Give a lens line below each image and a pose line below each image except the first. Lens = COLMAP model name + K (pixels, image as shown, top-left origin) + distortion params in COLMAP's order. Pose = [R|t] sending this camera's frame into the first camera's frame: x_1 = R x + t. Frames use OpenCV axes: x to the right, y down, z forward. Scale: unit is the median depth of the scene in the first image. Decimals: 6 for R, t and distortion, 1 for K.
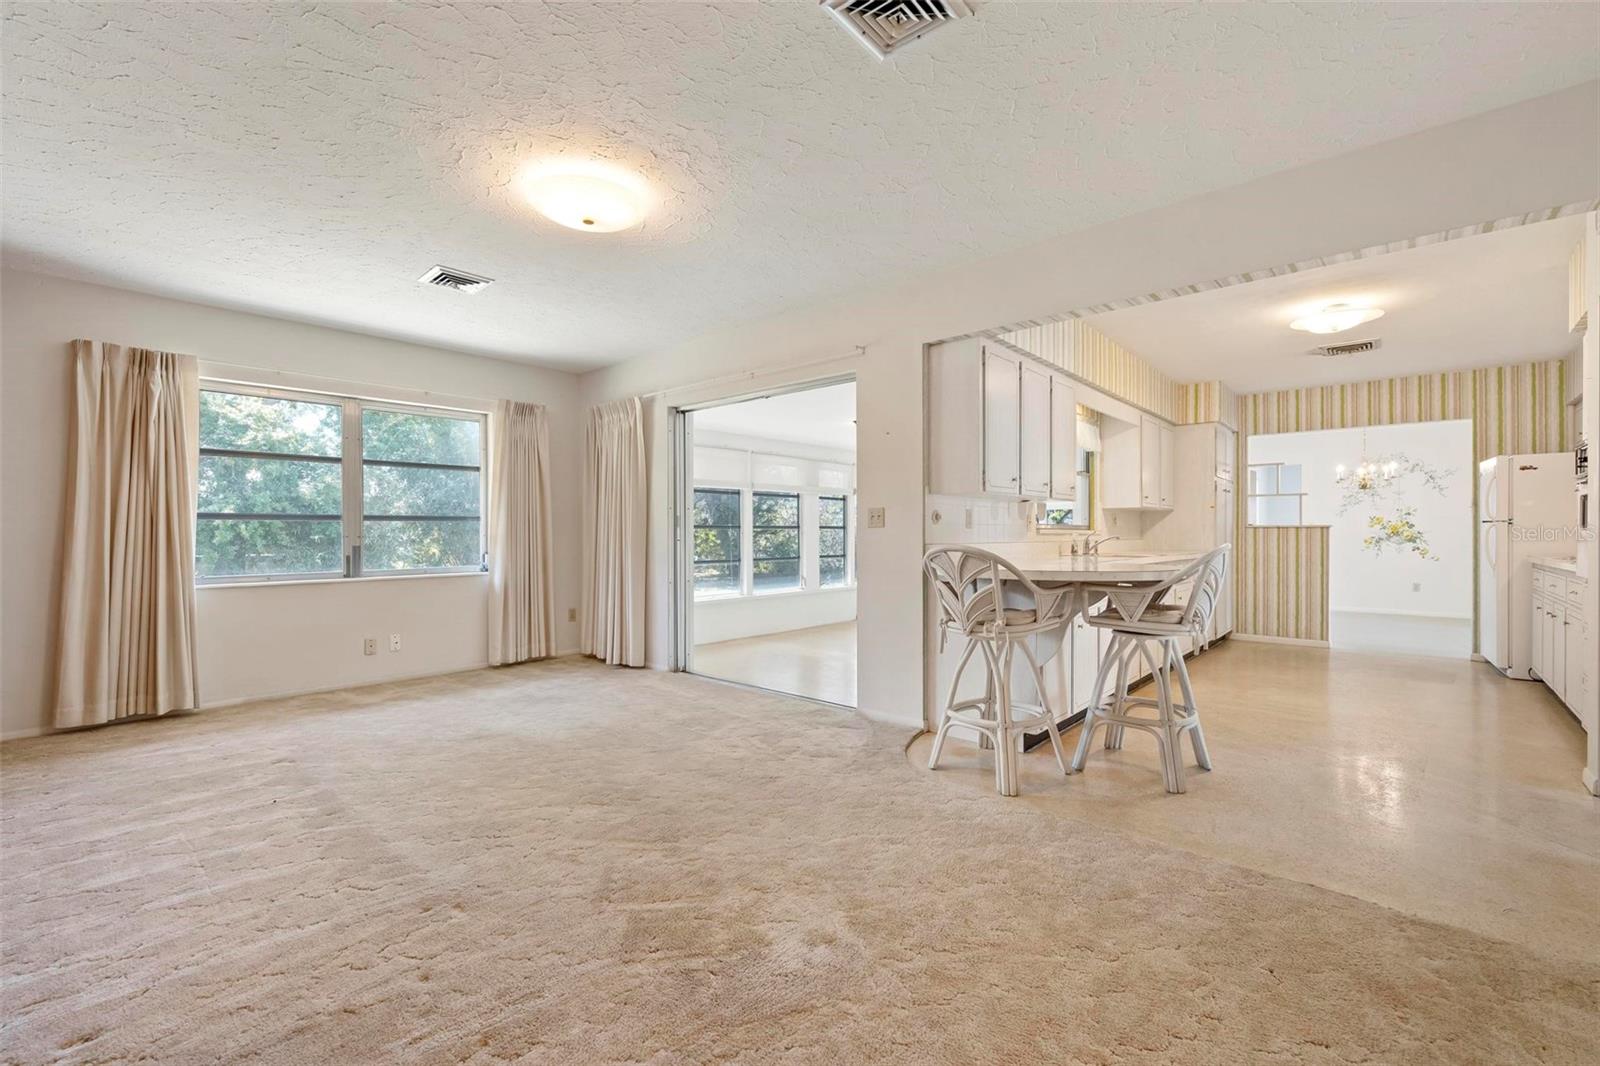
lens RADIAL K [[657.2, 0, 826.1], [0, 657.2, 532.3], [0, 0, 1]] dist [-0.001191, 0.000652]
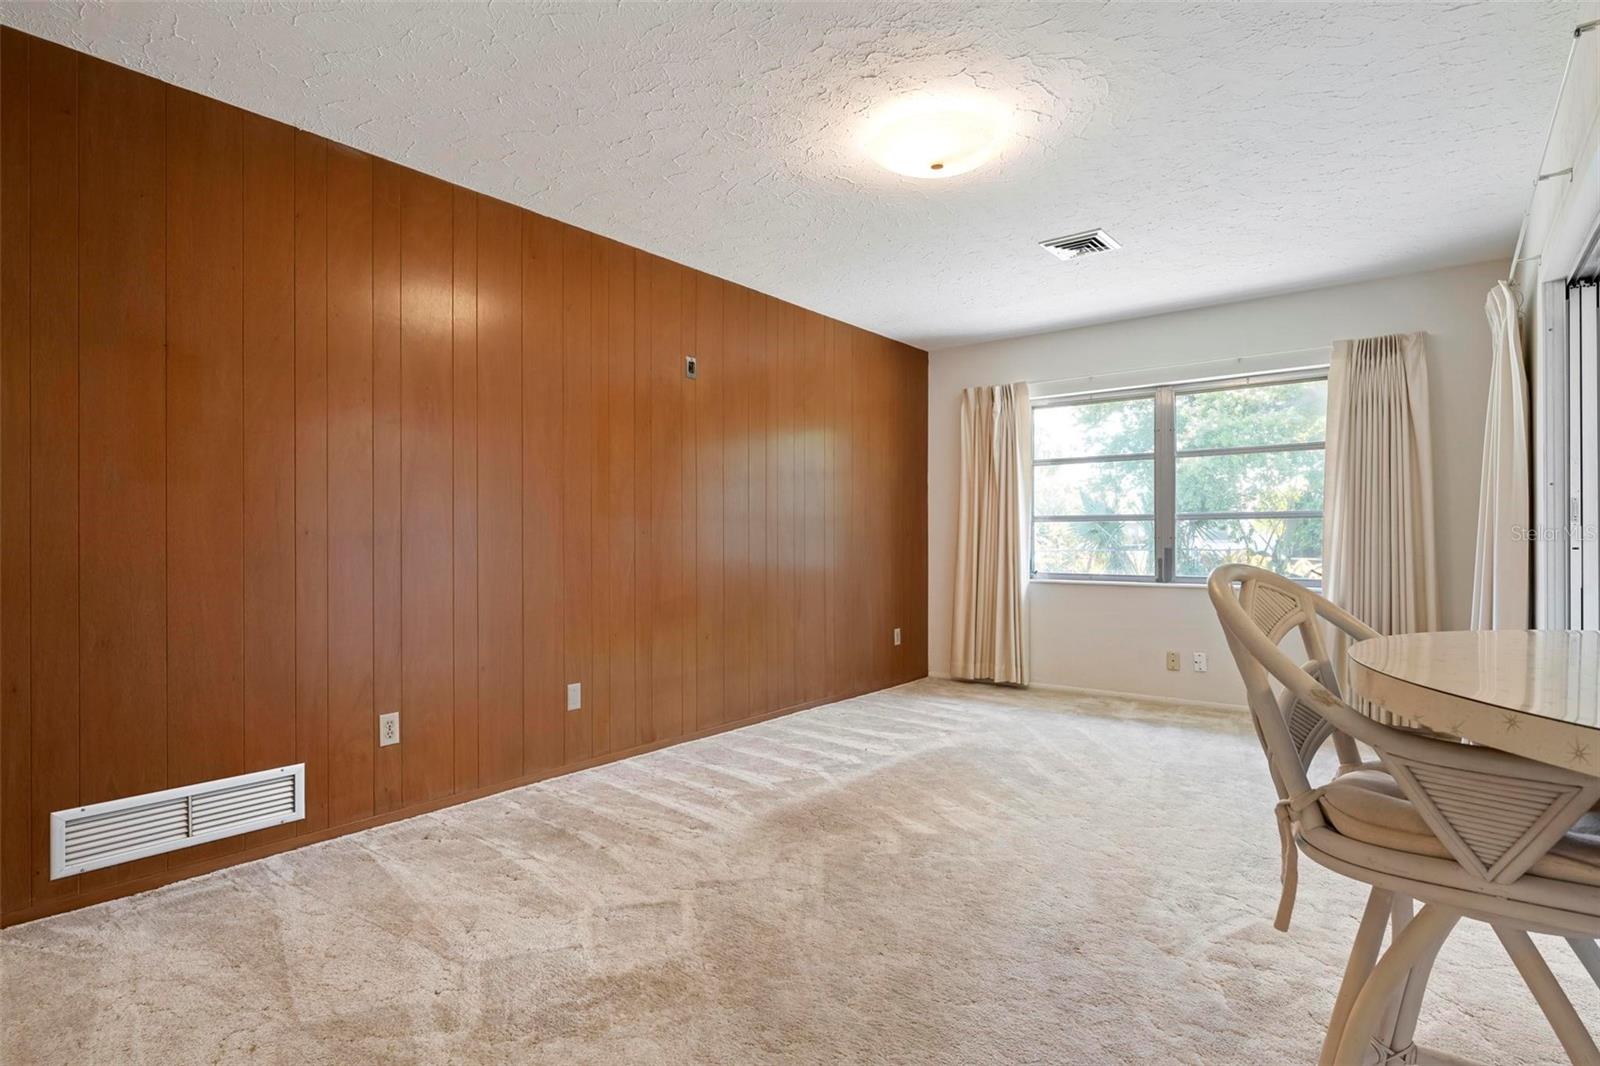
lens RADIAL K [[819.1, 0, 799.7], [0, 819.1, 541.0], [0, 0, 1]] dist [0.002982, 0.000203]
pose [[0.064510, 0.012406, -0.997840, 0.487214], [0.002417, 0.999918, 0.012588, -0.005724], [0.997914, -0.003224, 0.064475, 0.534246]]
